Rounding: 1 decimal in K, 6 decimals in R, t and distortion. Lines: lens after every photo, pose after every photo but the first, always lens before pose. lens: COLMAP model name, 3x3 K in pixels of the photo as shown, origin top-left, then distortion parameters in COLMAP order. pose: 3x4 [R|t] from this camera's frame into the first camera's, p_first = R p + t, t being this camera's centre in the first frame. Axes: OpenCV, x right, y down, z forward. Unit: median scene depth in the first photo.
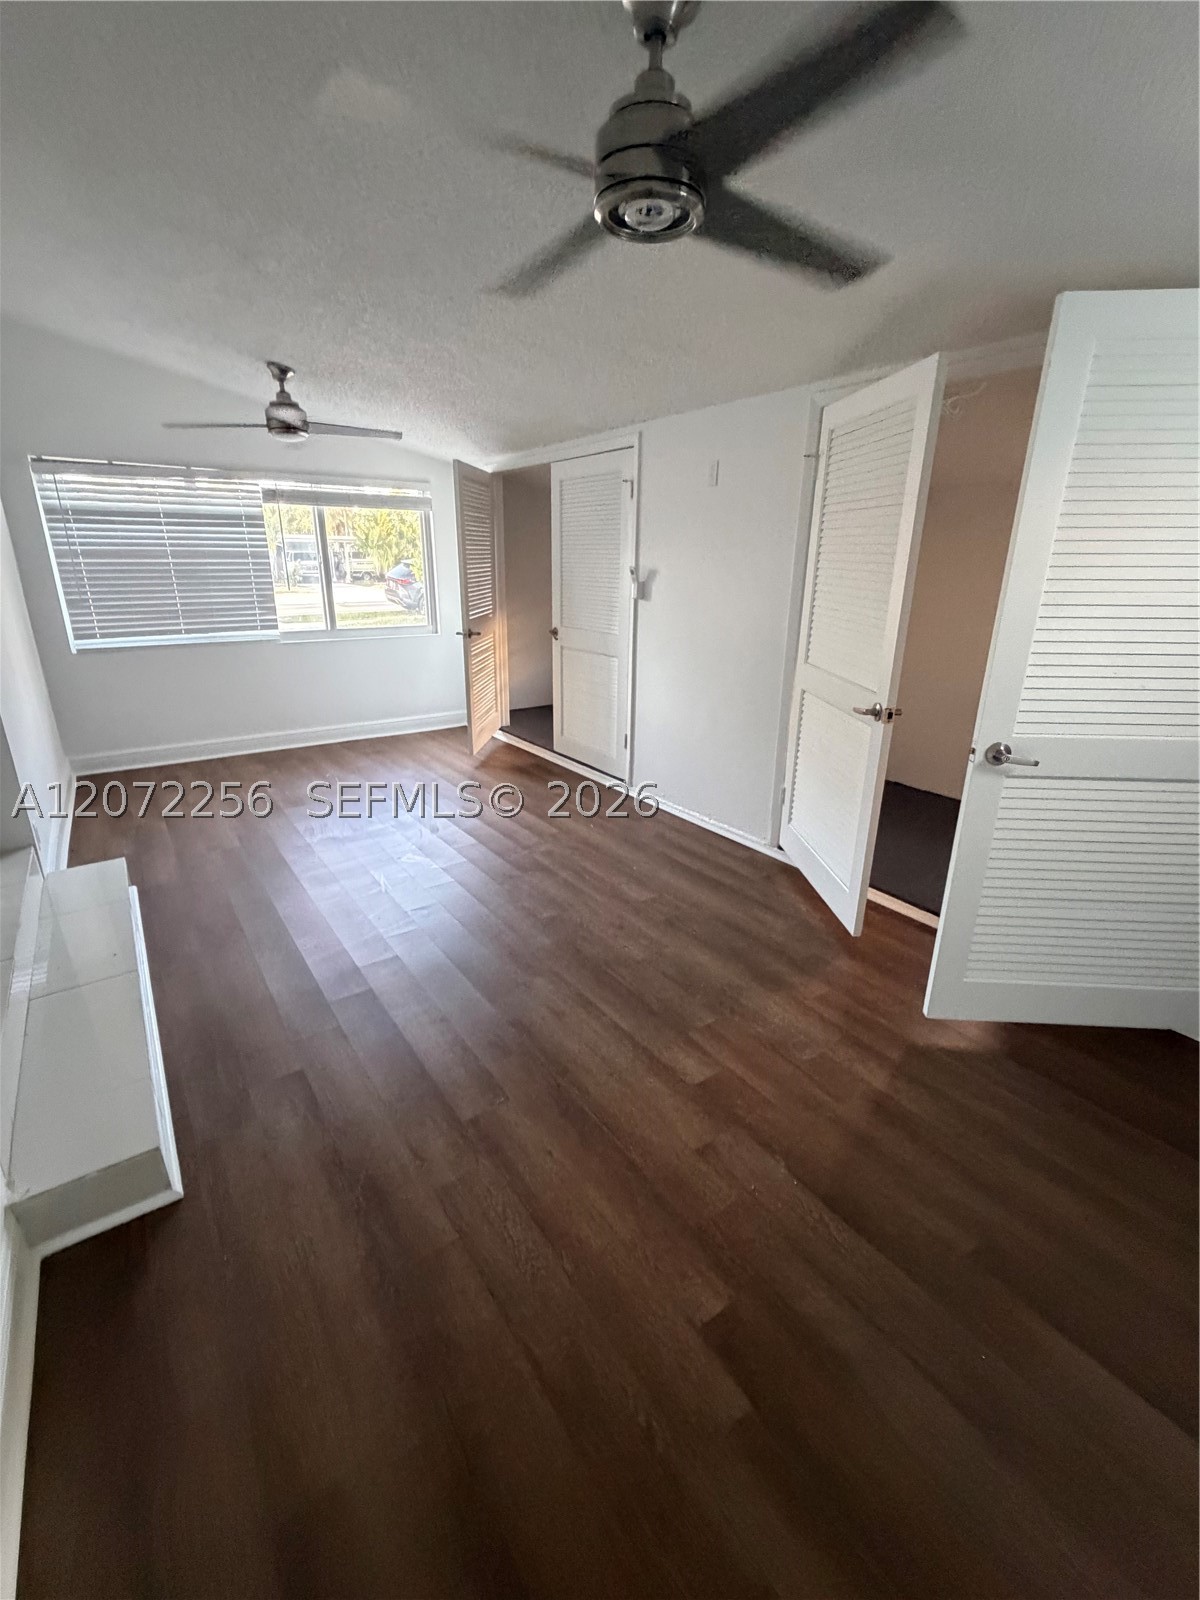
lens RADIAL K [[706.1, 0, 600.0], [0, 706.1, 800.0], [0, 0, 1]] dist [-0.000171, 0.000334]
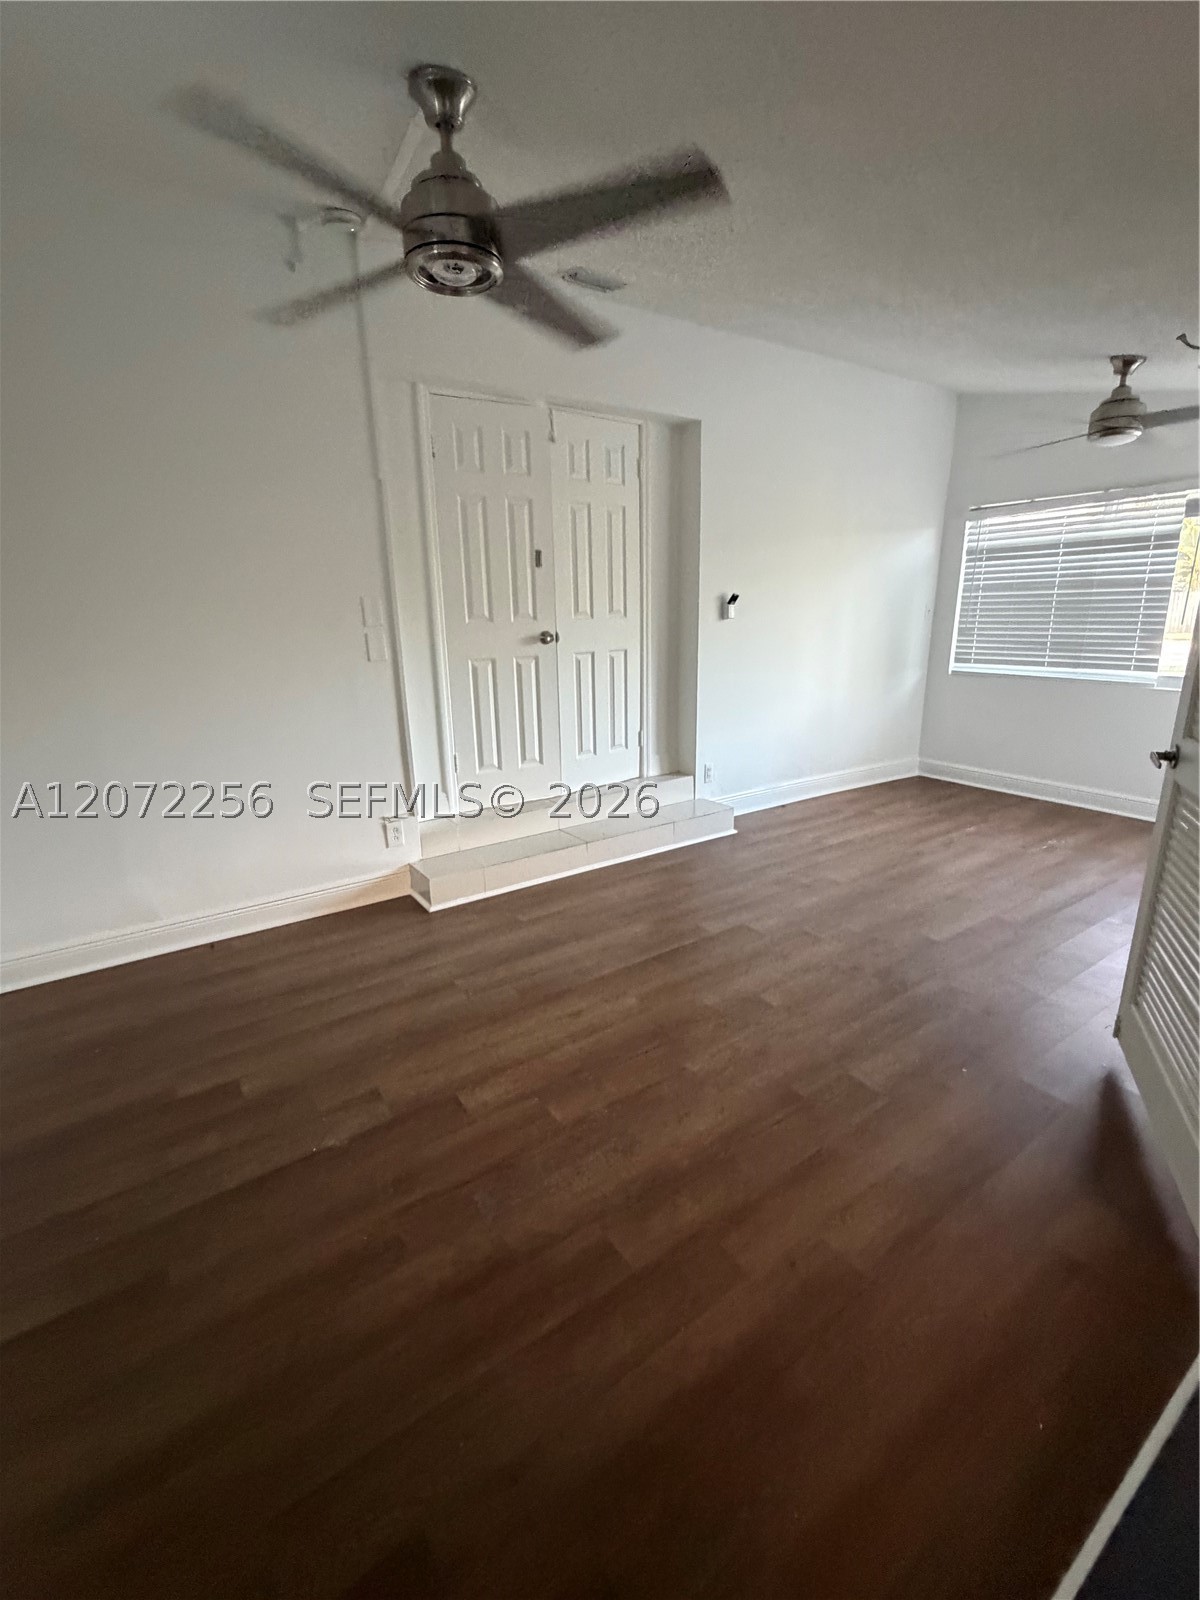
lens RADIAL K [[706.1, 0, 600.0], [0, 706.1, 800.0], [0, 0, 1]] dist [-0.000171, 0.000334]
pose [[-0.027600, 0.253785, -0.966867, 0.431624], [-0.309137, 0.917654, 0.249692, -0.126132], [0.950617, 0.305786, 0.053127, 0.445622]]
